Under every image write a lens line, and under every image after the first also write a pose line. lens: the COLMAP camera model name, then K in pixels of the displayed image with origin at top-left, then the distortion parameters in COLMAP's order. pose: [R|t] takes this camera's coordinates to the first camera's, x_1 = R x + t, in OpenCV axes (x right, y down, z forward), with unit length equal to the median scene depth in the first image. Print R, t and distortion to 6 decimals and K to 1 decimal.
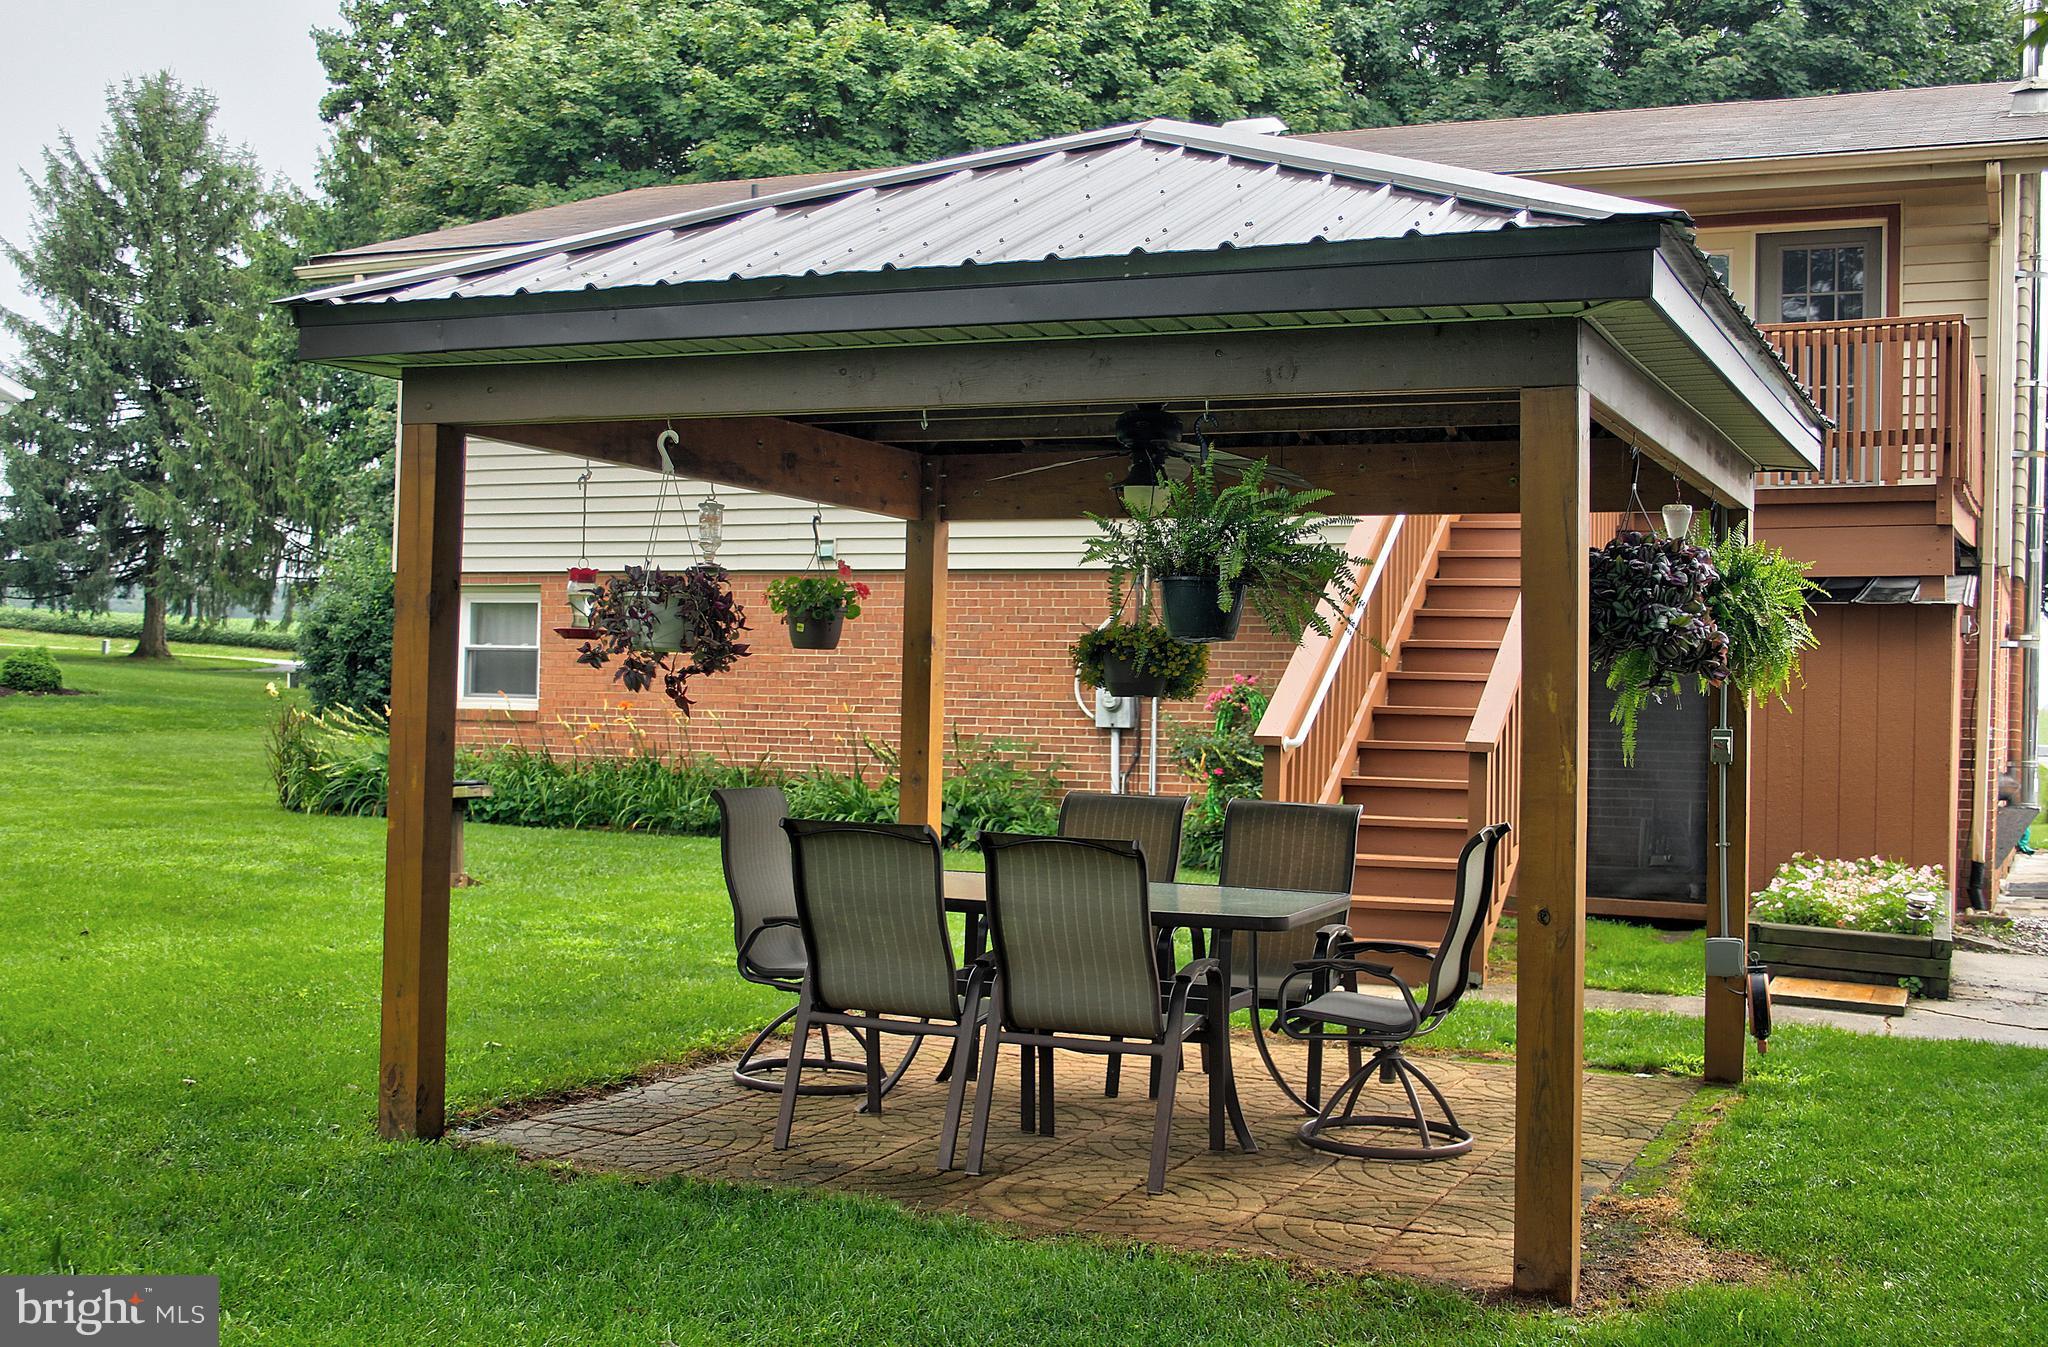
lens RADIAL K [[2348.4, 0, 1027.2], [0, 2348.4, 673.5], [0, 0, 1]] dist [-0.060724, 0.000000]
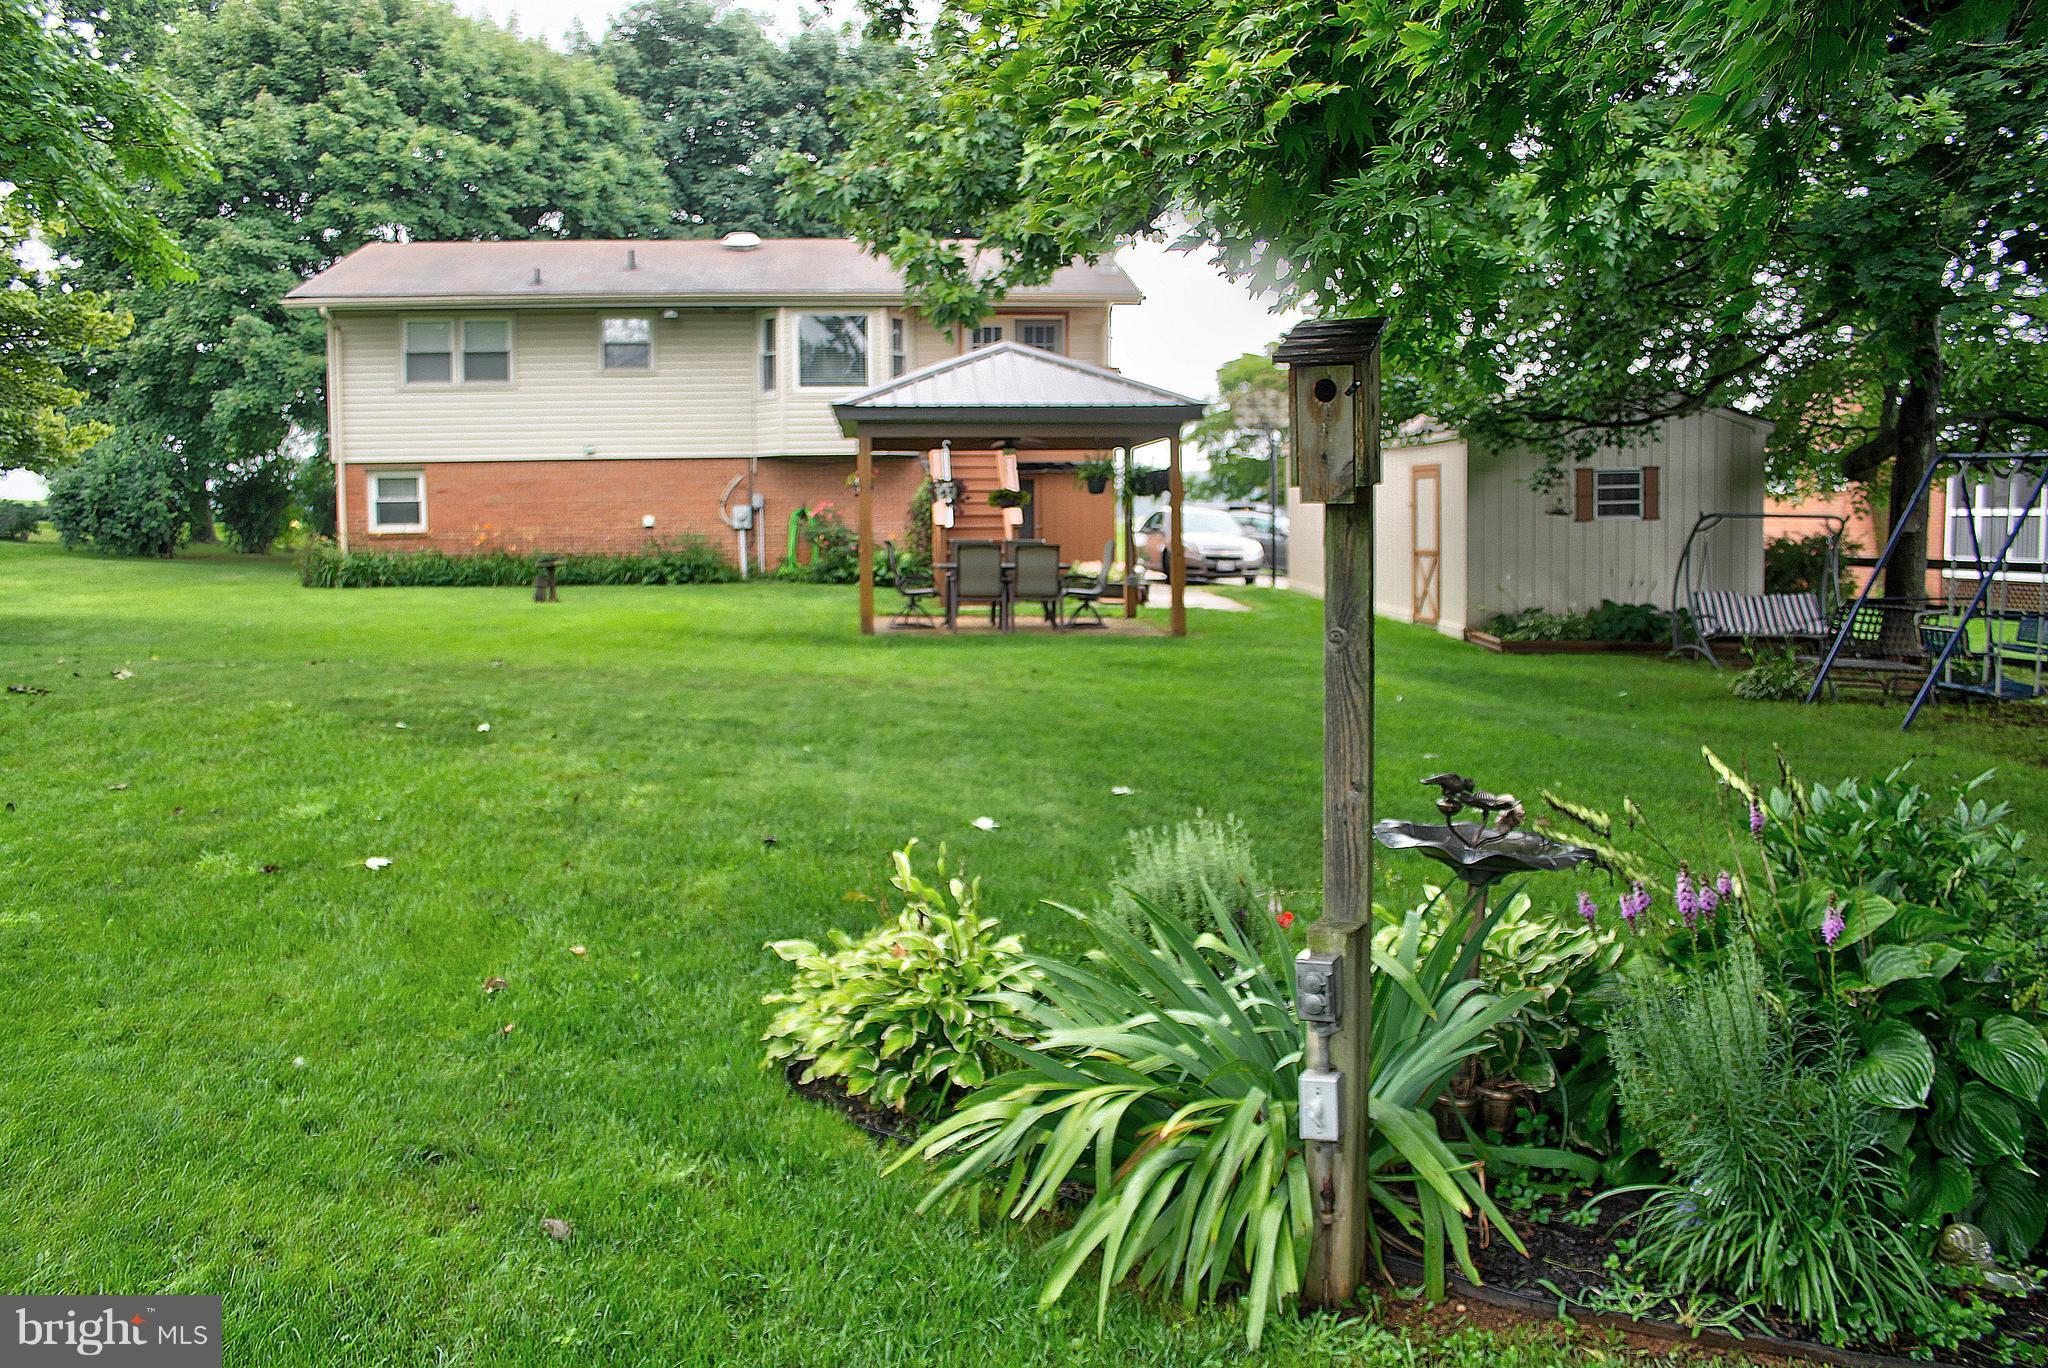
lens RADIAL K [[1696.4, 0, 1019.7], [0, 1696.4, 683.0], [0, 0, 1]] dist [-0.136290, 0.108208]
pose [[0.879533, -0.070958, 0.470518, -0.288609], [0.020249, 0.993504, 0.111978, -0.002868], [-0.475407, -0.088961, 0.875256, -0.314104]]
